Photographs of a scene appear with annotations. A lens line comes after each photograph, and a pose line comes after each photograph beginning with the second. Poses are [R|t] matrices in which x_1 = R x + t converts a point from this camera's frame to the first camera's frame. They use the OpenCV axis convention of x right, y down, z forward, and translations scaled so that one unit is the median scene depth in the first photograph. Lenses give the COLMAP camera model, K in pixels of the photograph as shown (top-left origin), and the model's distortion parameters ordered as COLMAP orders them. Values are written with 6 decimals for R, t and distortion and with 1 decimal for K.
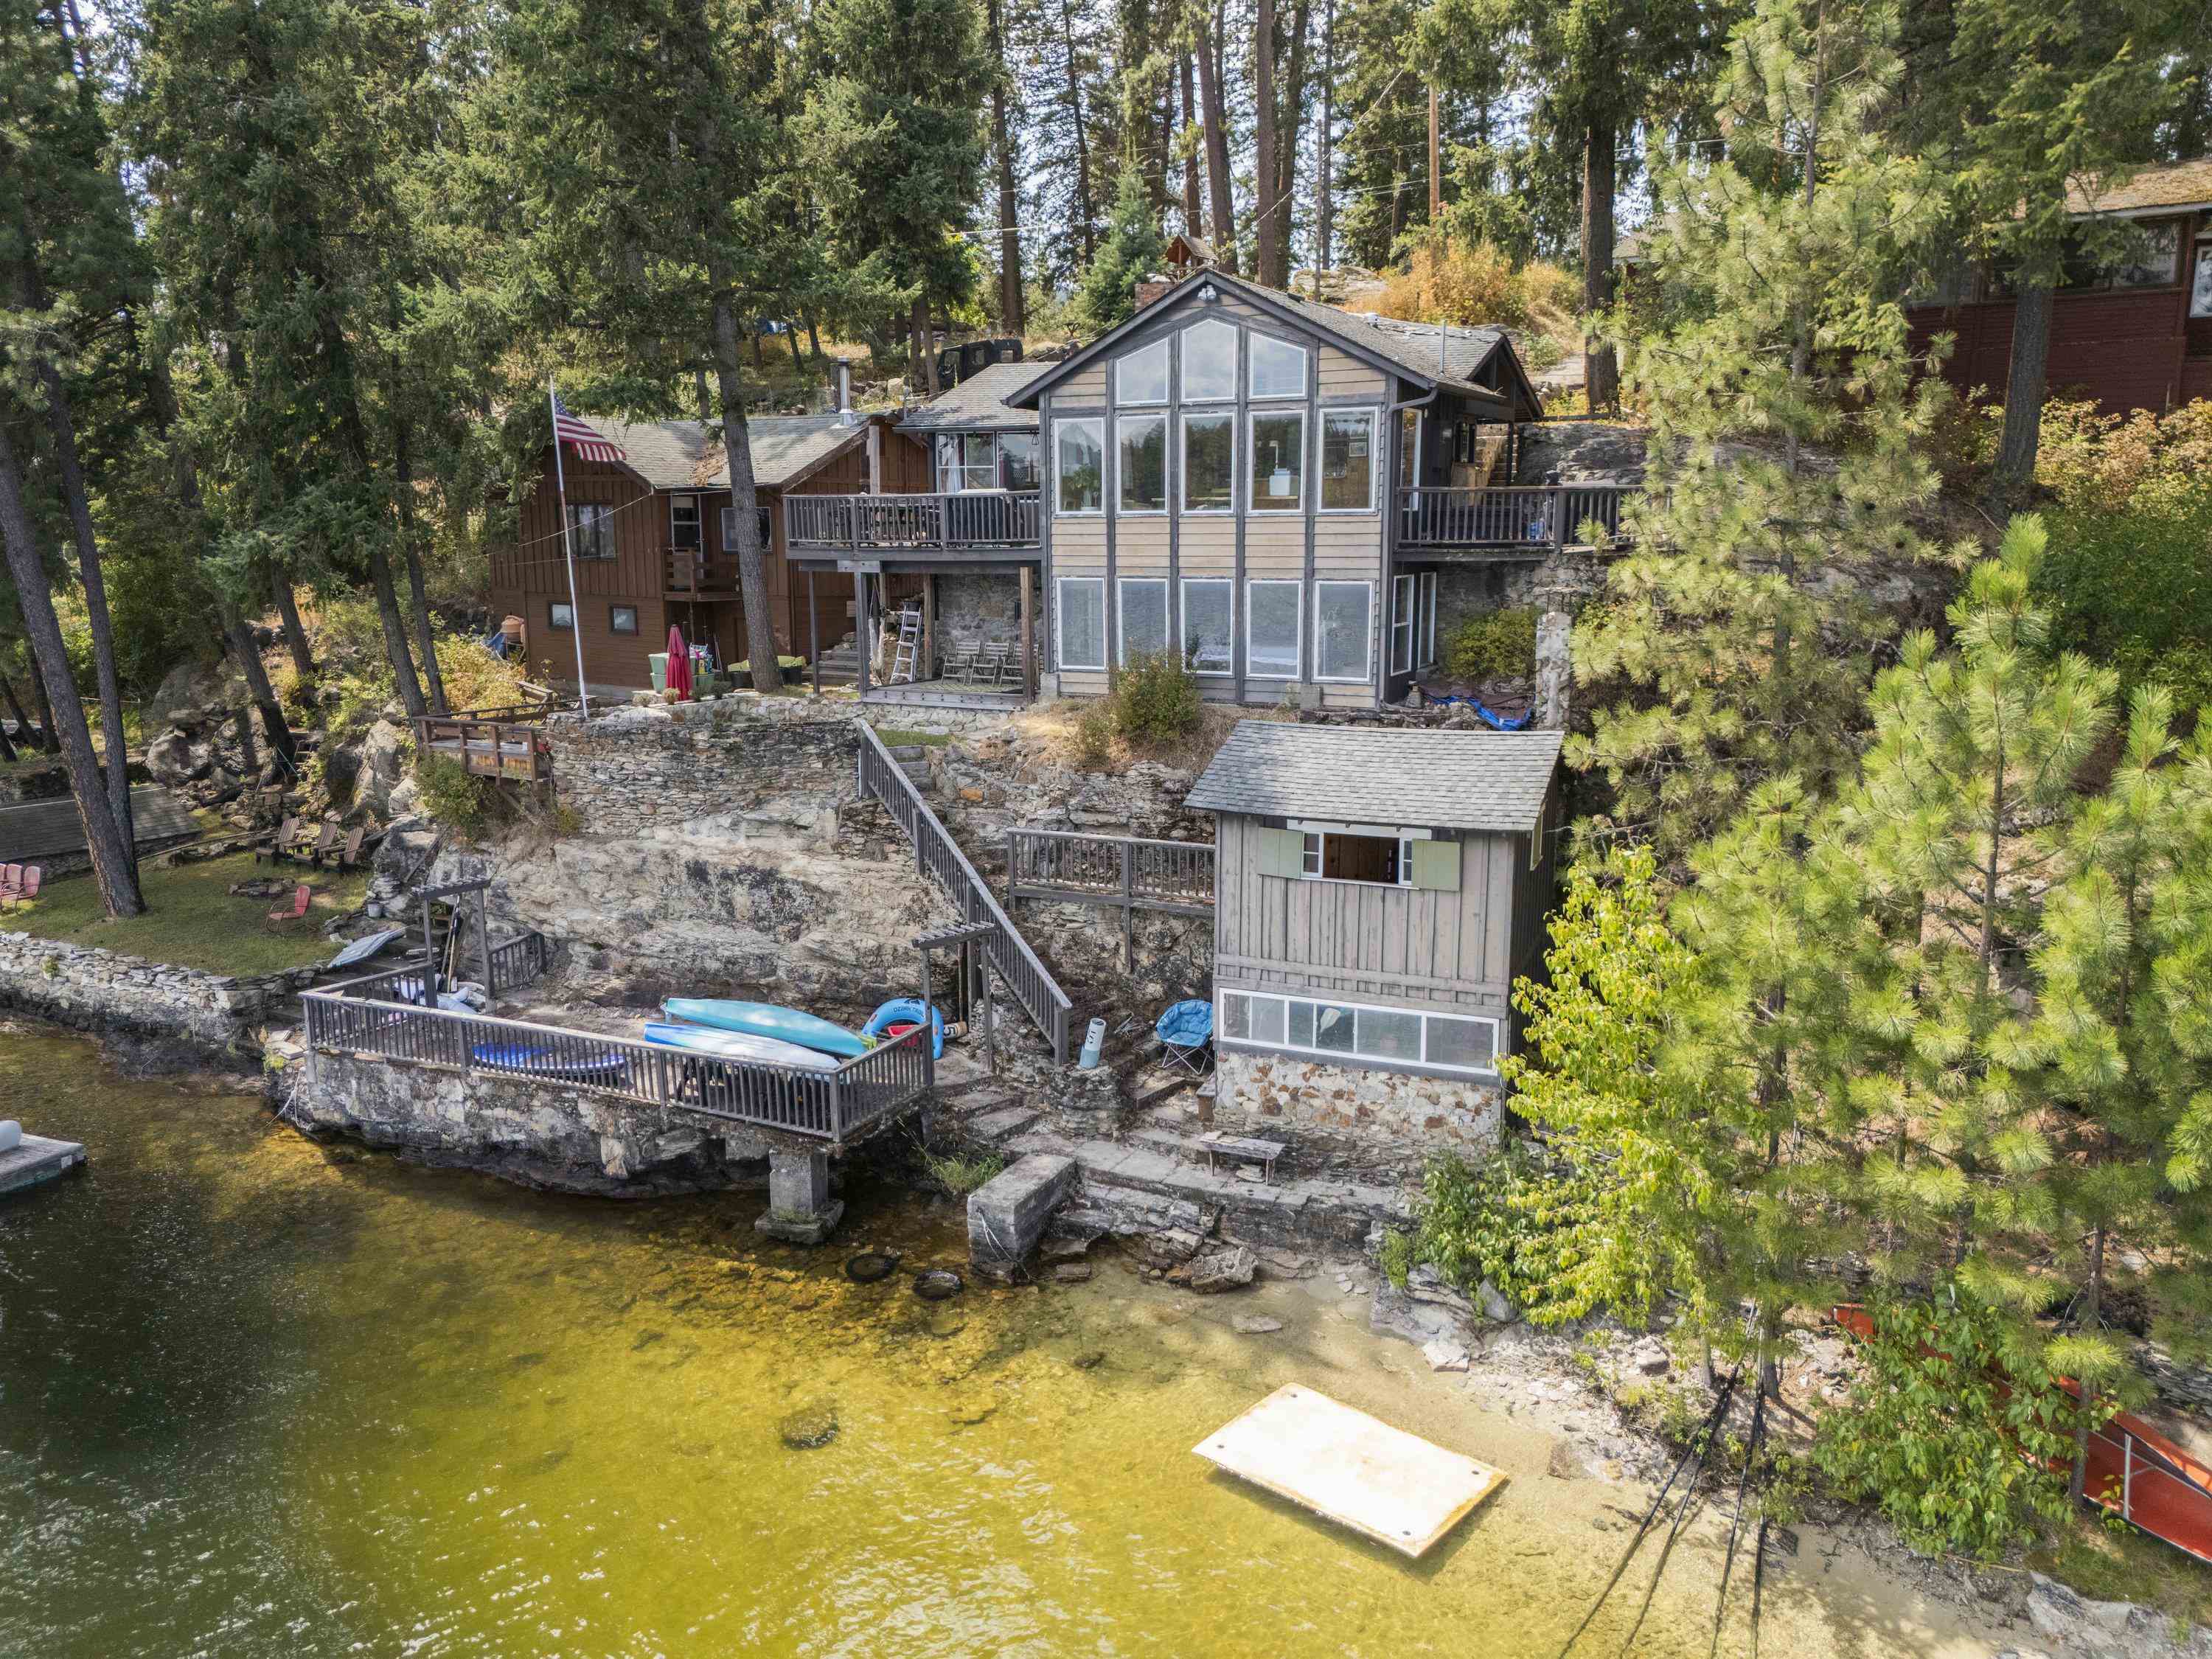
lens RADIAL K [[1649.3, 0, 1104.2], [0, 1649.3, 823.5], [0, 0, 1]] dist [0.024677, -0.002284]
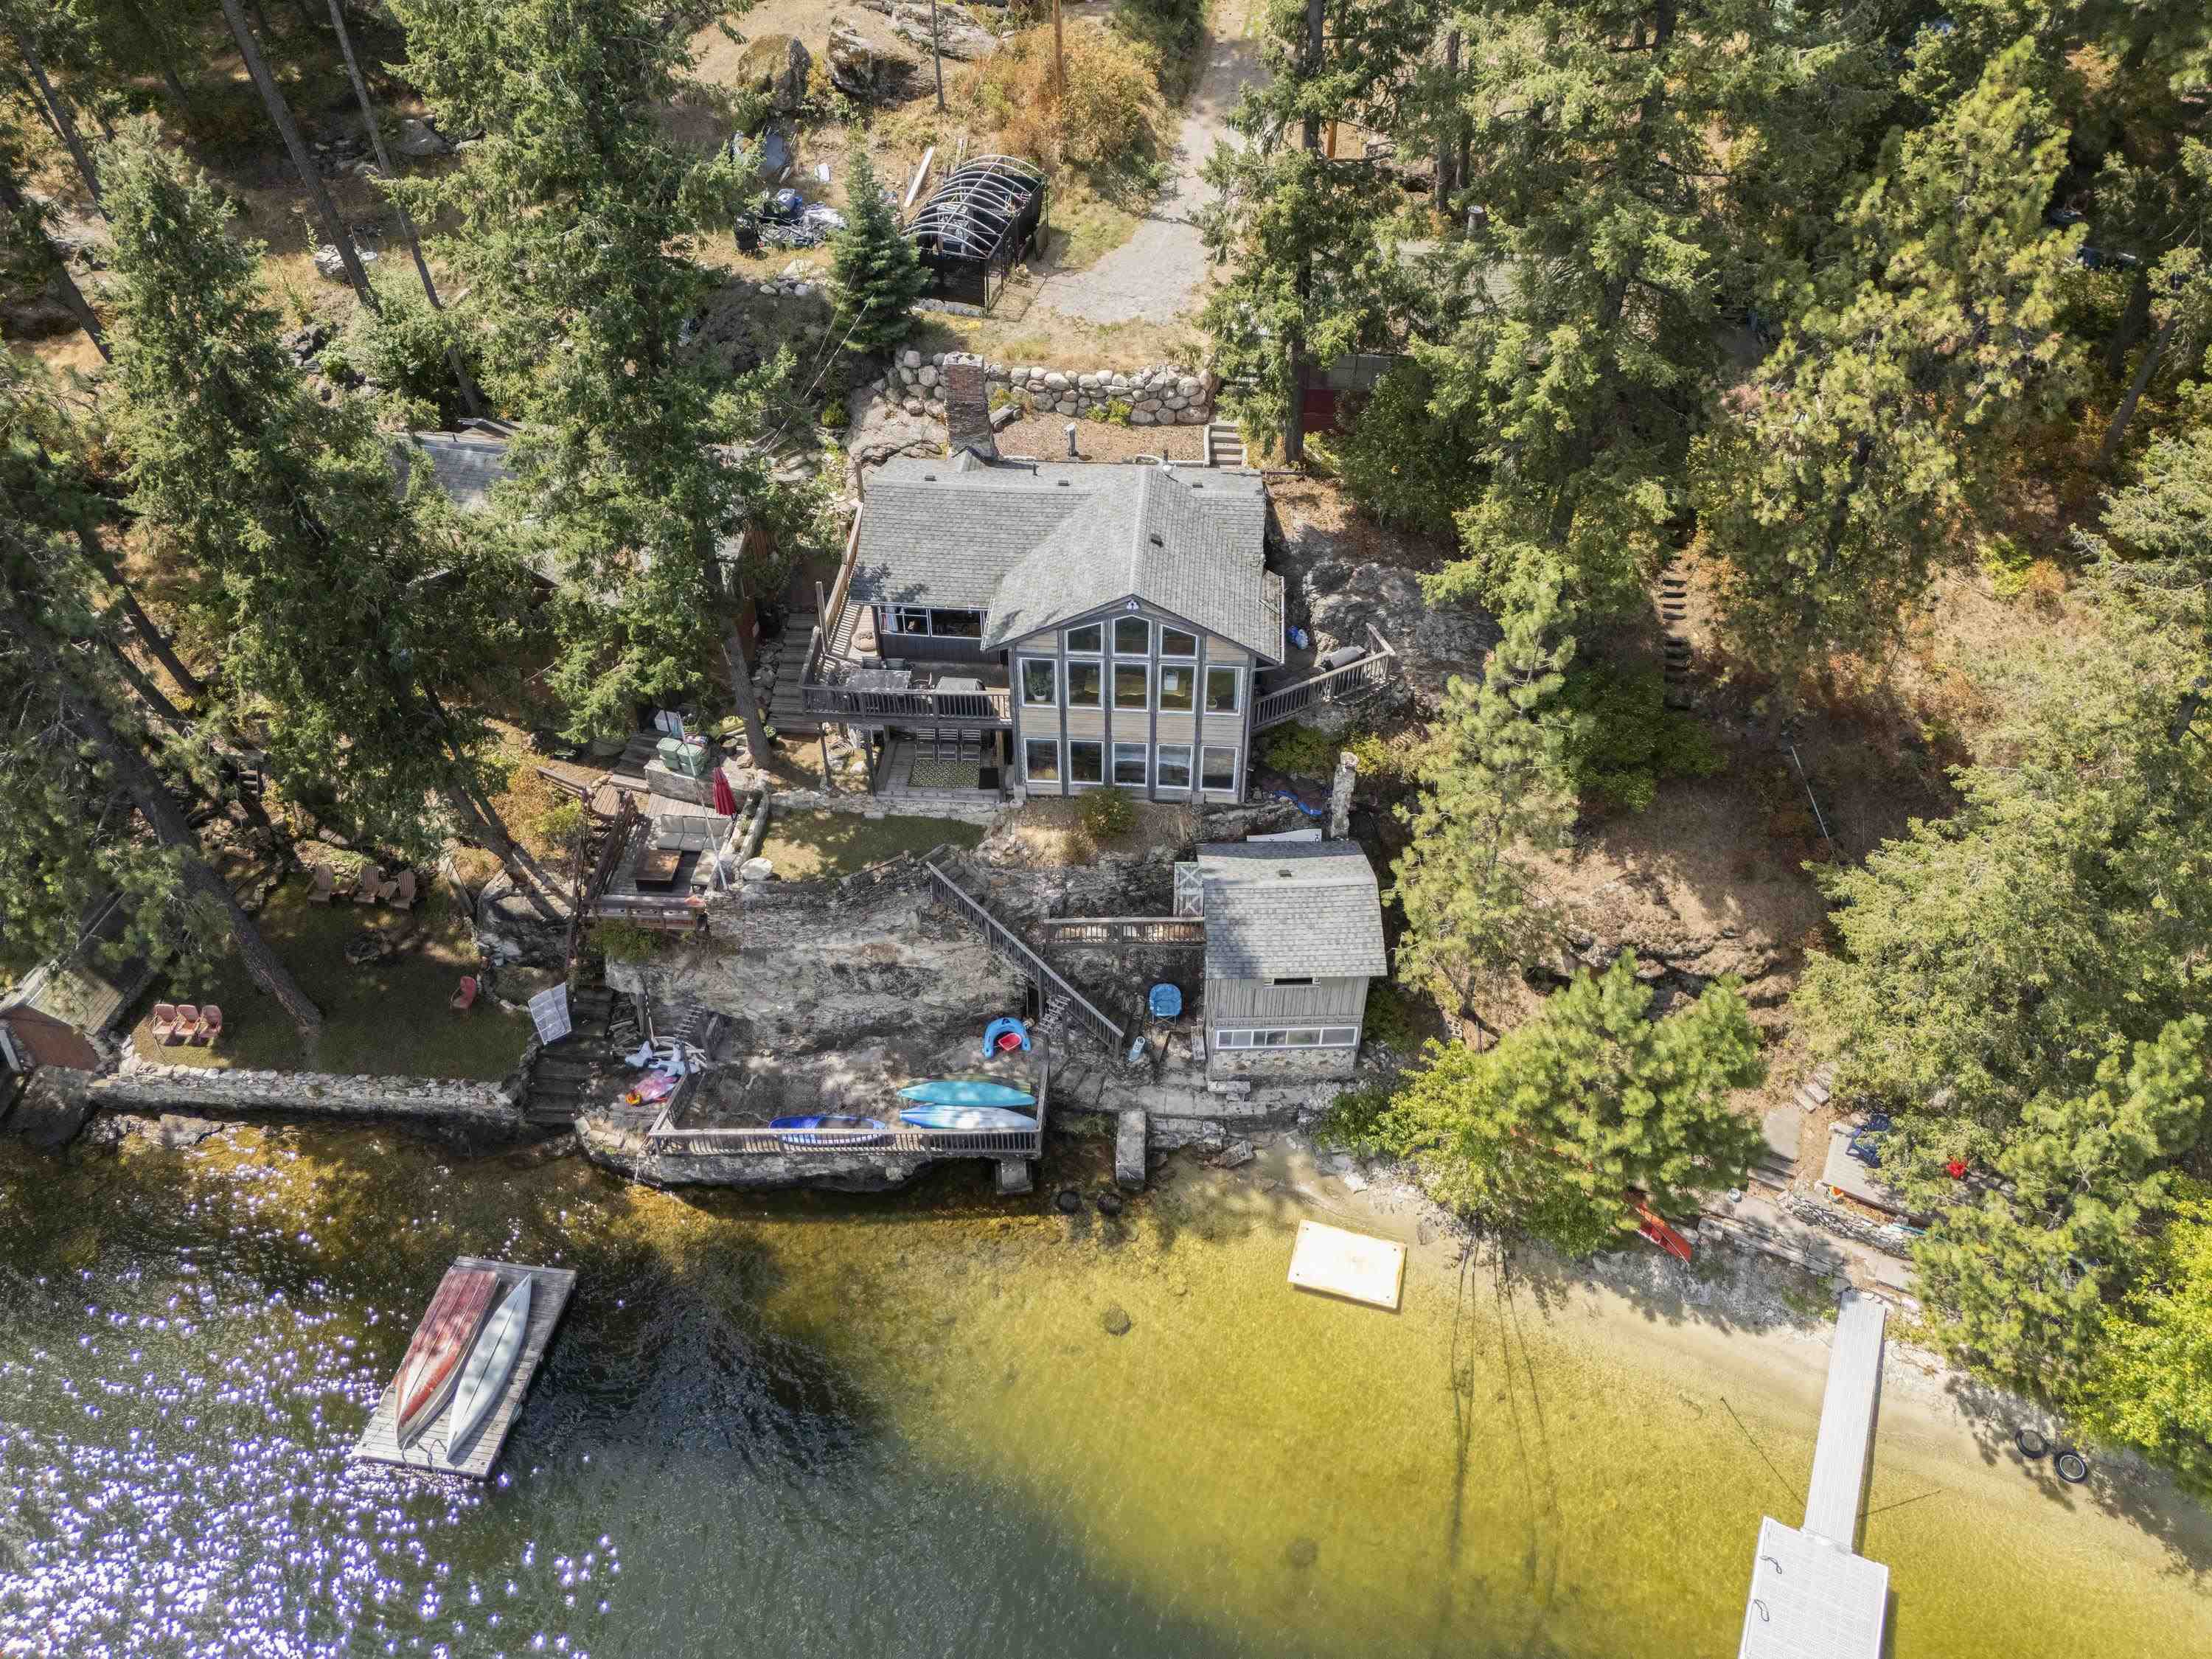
lens RADIAL K [[1693.0, 0, 1106.0], [0, 1693.0, 829.5], [0, 0, 1]] dist [0.049272, -0.002450]
pose [[0.911917, -0.275018, 0.304584, -0.520894], [0.067767, 0.832942, 0.549195, -1.058425], [-0.404740, -0.480179, 0.778212, -0.335407]]
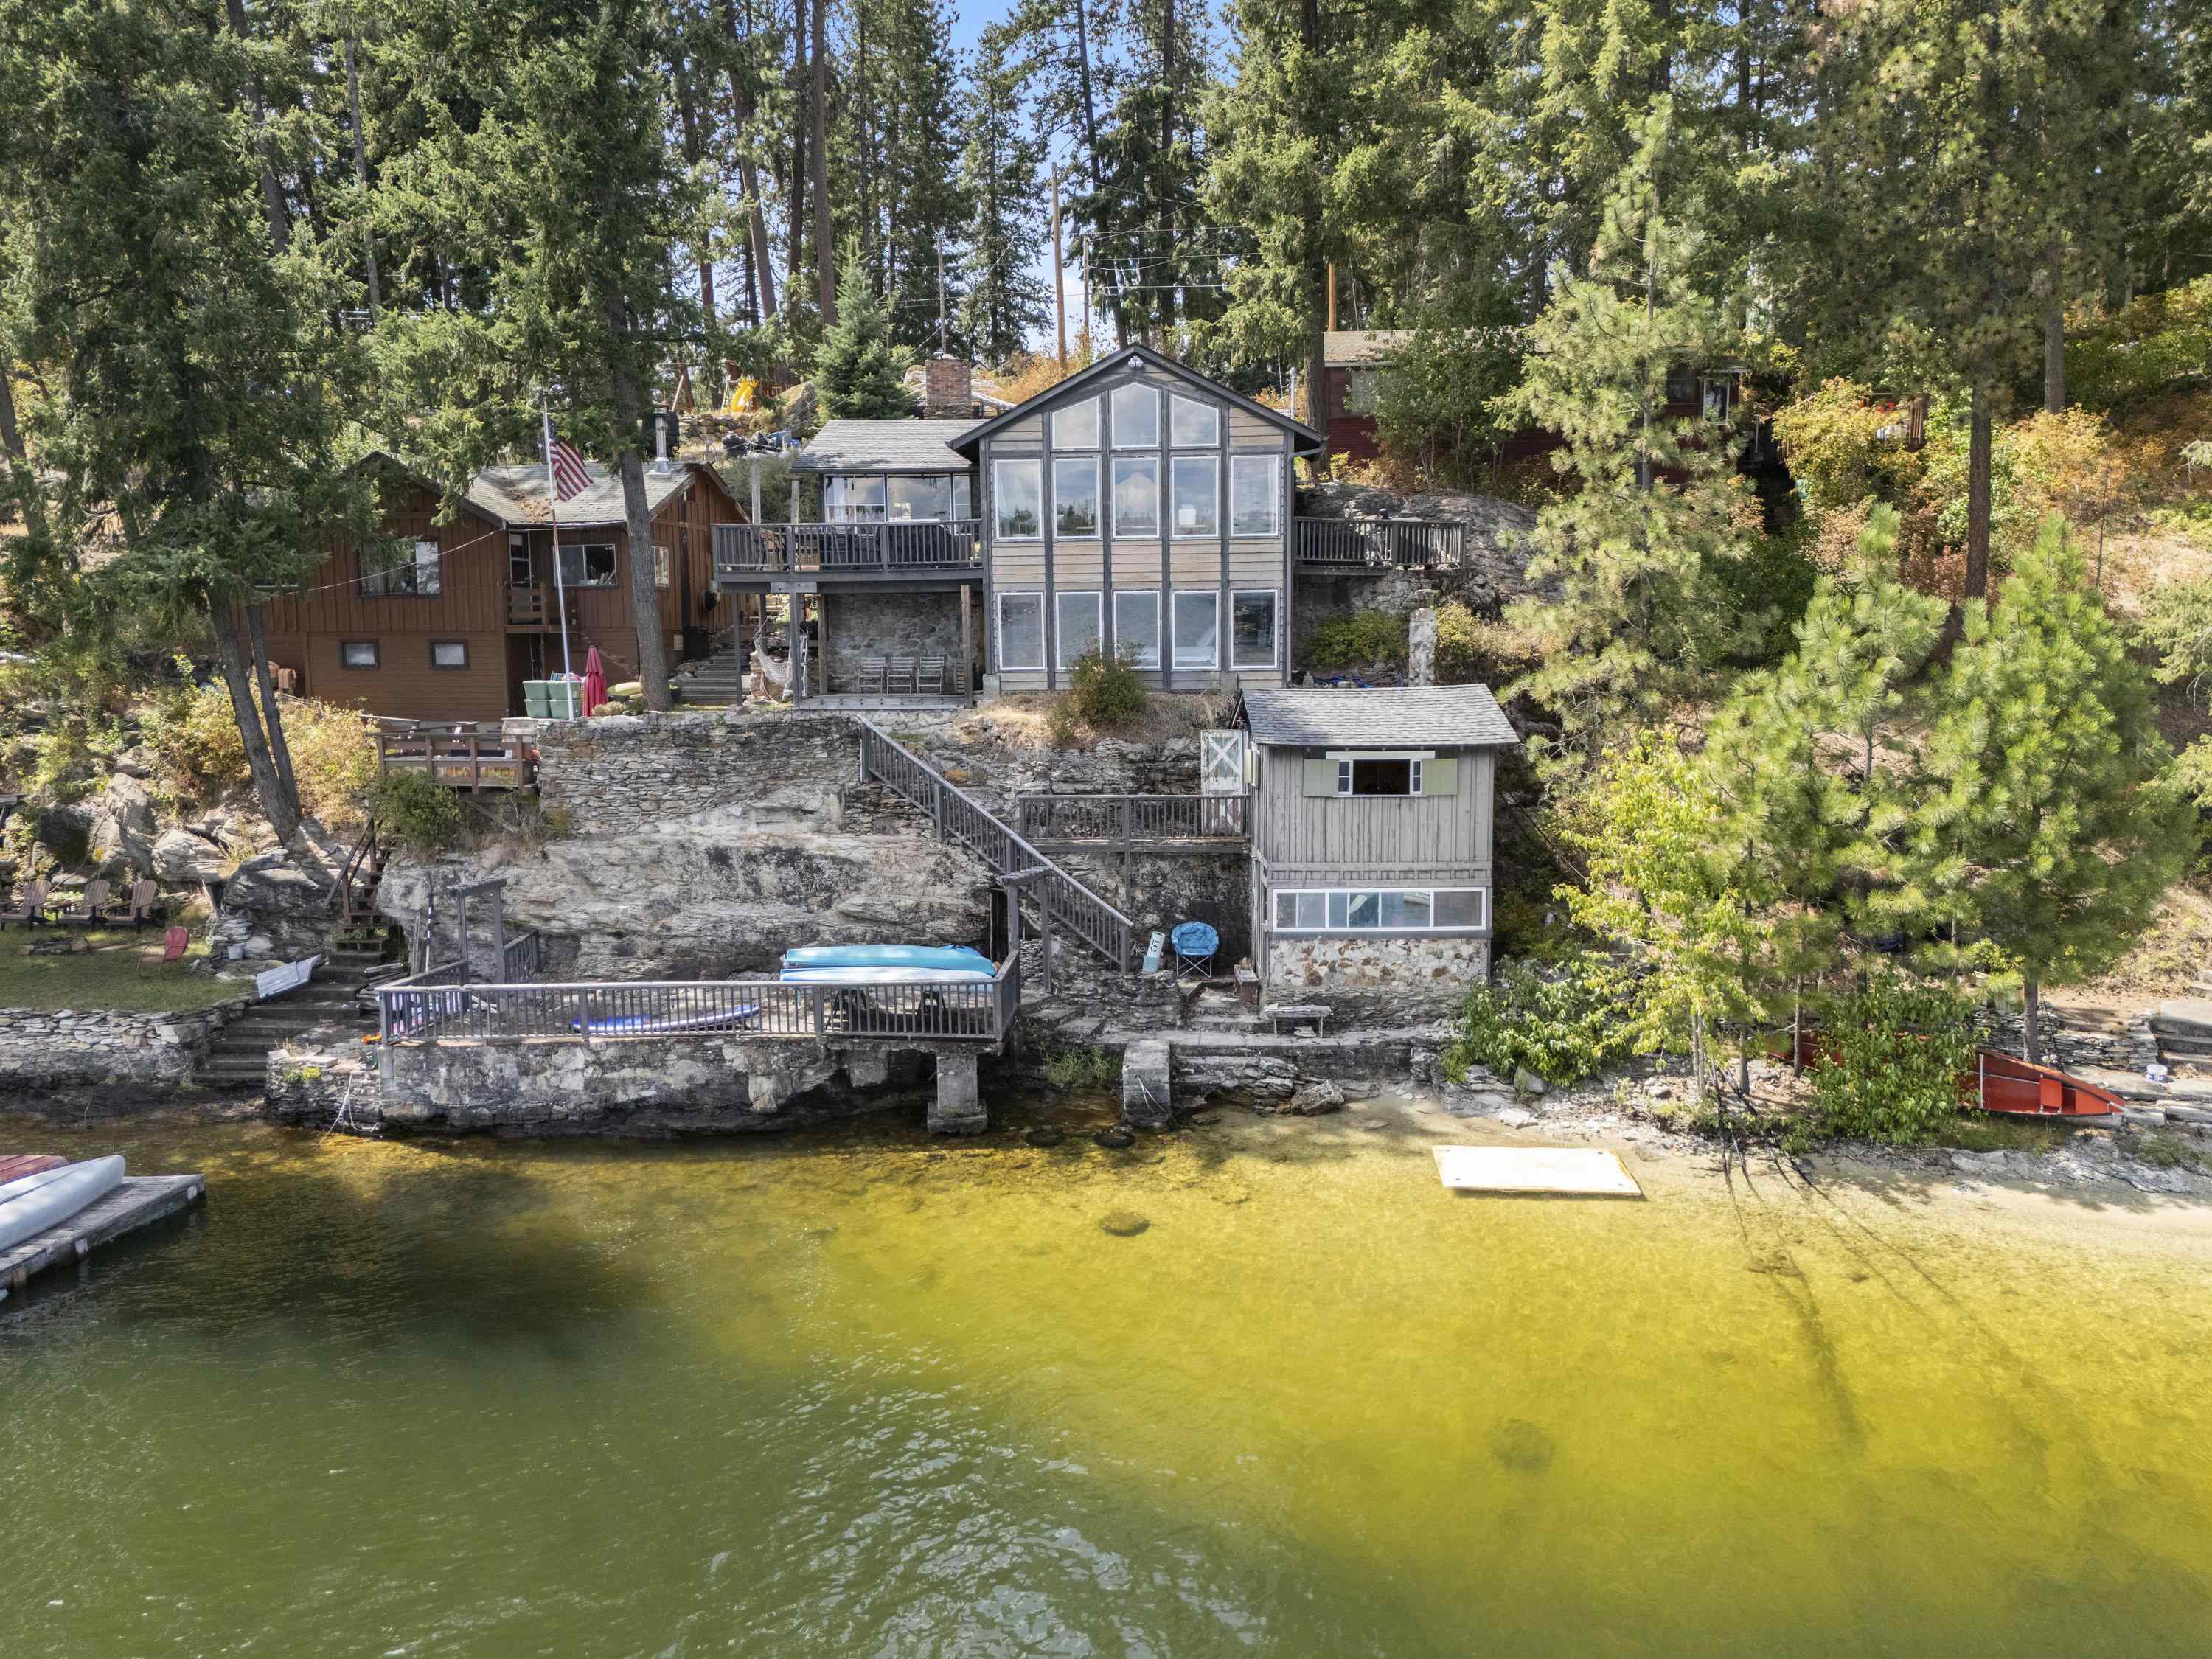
lens RADIAL K [[1648.5, 0, 1106.0], [0, 1648.5, 829.5], [0, 0, 1]] dist [0.035749, -0.005369]
pose [[0.913833, -0.052662, 0.402662, -0.497641], [0.079387, 0.995591, -0.049959, 0.094923], [-0.398256, 0.077620, 0.913984, -0.108146]]
